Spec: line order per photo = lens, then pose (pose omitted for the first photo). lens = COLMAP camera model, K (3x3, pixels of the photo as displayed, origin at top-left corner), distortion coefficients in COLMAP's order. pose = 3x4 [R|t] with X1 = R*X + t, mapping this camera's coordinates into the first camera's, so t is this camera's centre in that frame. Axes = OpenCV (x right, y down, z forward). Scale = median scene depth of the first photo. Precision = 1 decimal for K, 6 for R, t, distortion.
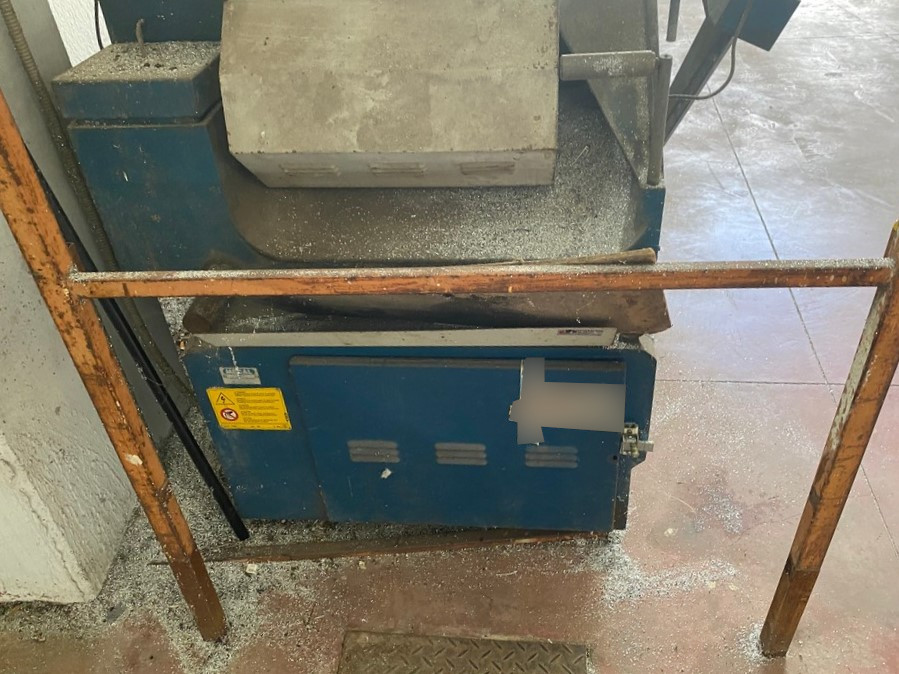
lens RADIAL K [[663.7, 0, 461.2], [0, 663.7, 256.9], [0, 0, 1]] dist [0.004623, -0.005427]
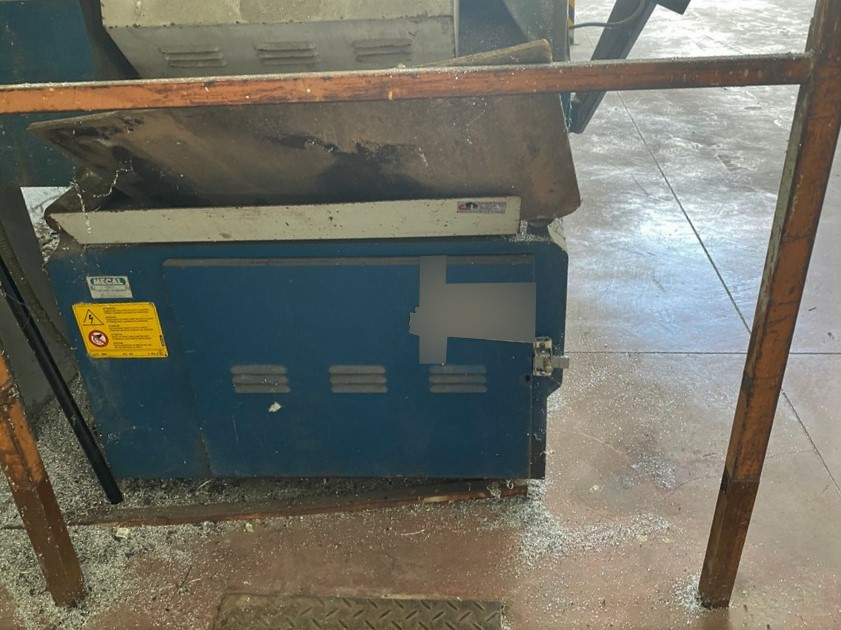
lens RADIAL K [[648.8, 0, 425.2], [0, 648.8, 311.5], [0, 0, 1]] dist [0.010710, -0.012287]
pose [[0.999710, -0.001575, 0.024032, 0.068970], [0.004204, 0.993950, -0.109749, 0.298241], [-0.023714, 0.109818, 0.993669, 0.116422]]
